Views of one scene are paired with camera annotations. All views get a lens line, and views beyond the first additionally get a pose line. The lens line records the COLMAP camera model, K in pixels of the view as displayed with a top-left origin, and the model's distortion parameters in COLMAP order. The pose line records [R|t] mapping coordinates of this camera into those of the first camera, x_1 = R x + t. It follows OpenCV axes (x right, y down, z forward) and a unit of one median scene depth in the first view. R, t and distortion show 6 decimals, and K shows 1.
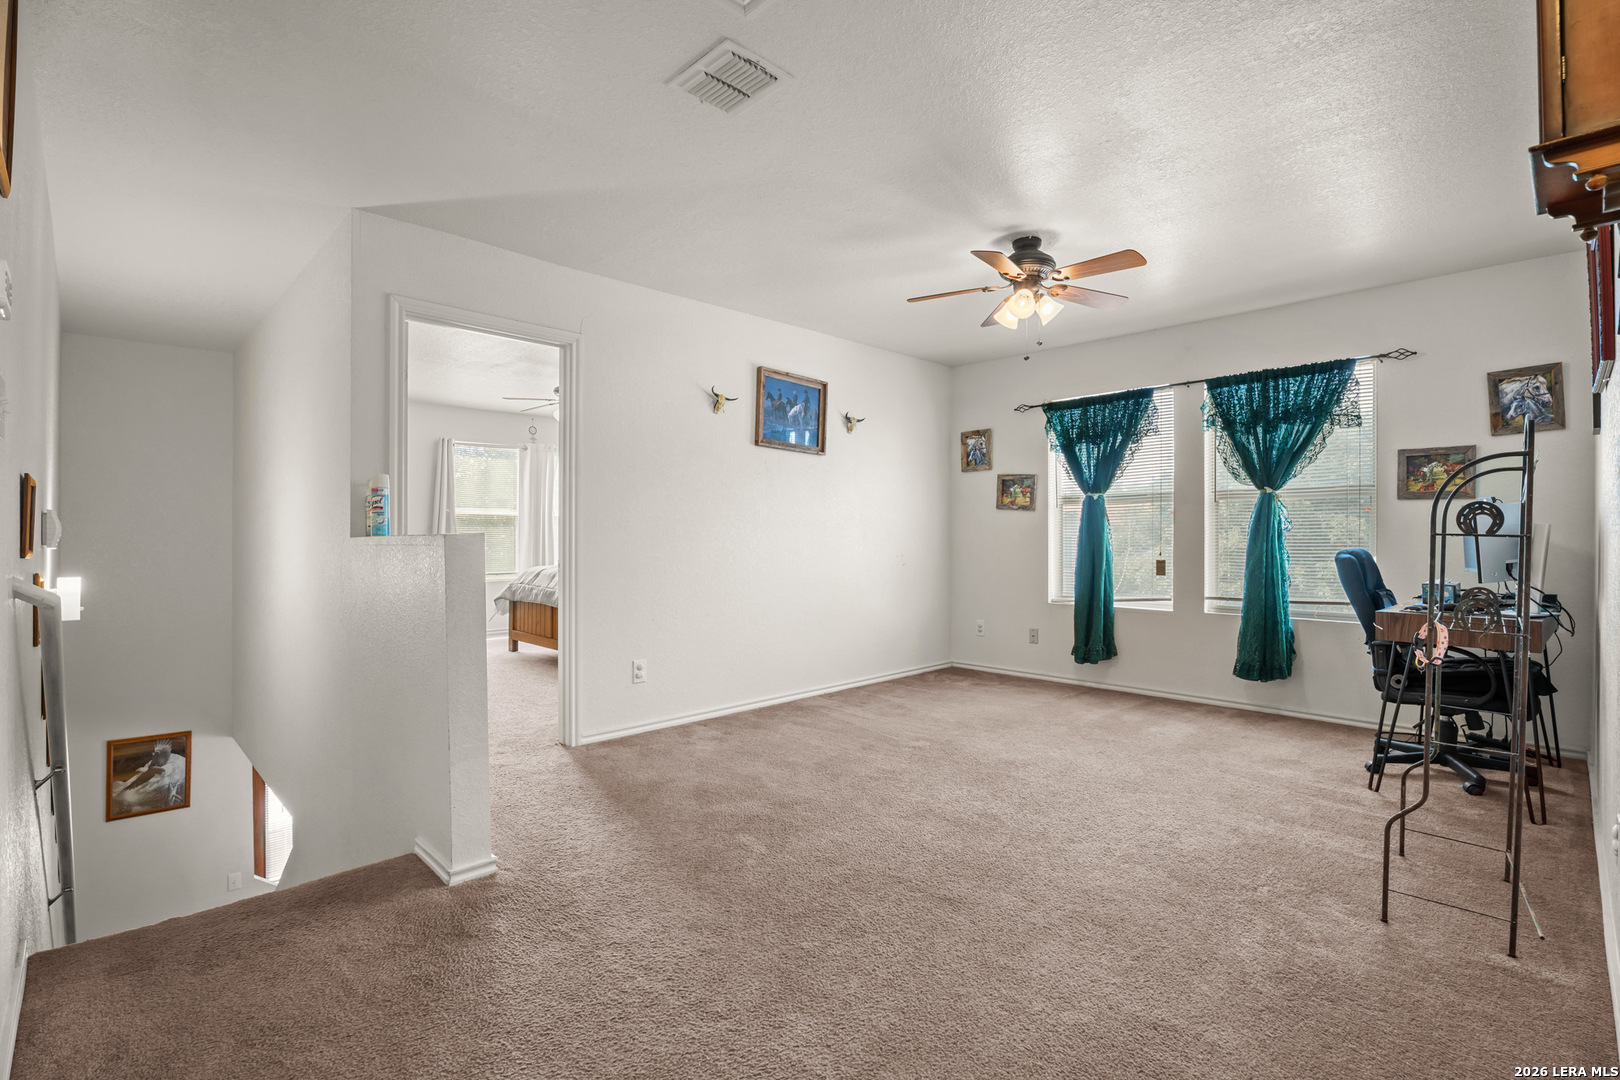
lens RADIAL K [[773.5, 0, 808.3], [0, 773.5, 540.4], [0, 0, 1]] dist [-0.019273, 0.002847]
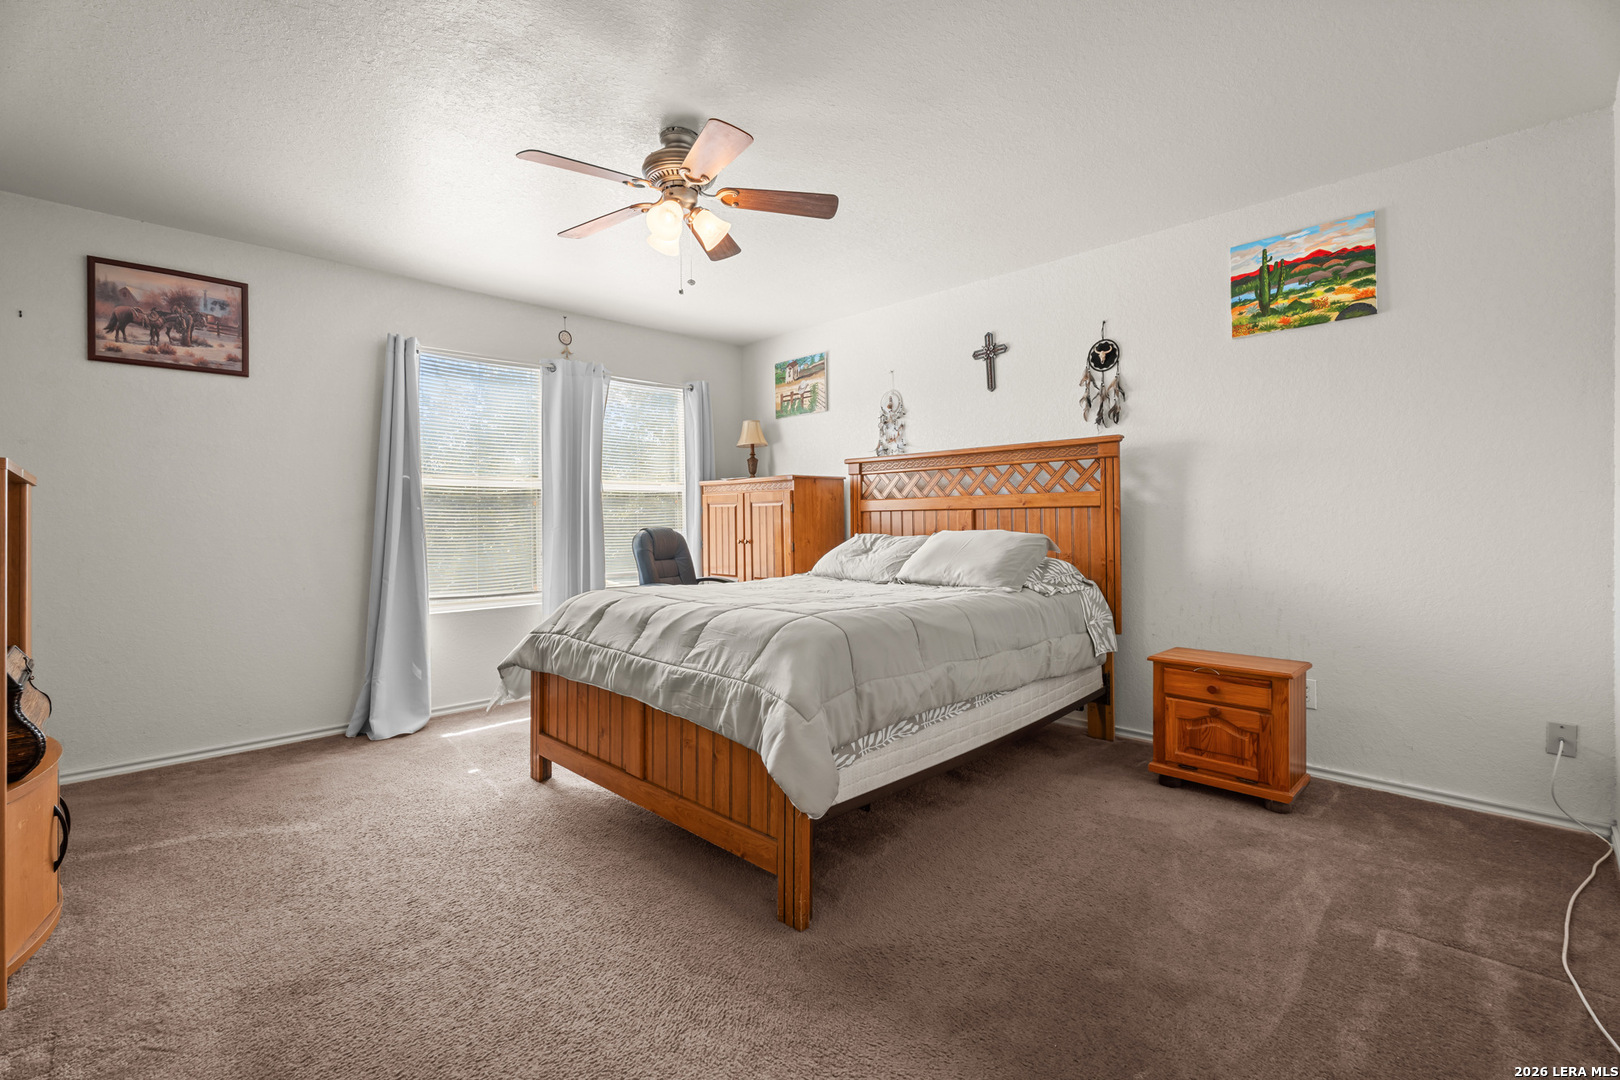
lens RADIAL K [[729.1, 0, 812.9], [0, 729.1, 529.7], [0, 0, 1]] dist [0.001201, -0.002358]
pose [[0.999489, -0.000431, 0.031962, -0.236483], [0.000421, 1.000000, 0.000327, -0.004672], [-0.031962, -0.000314, 0.999489, 0.566628]]
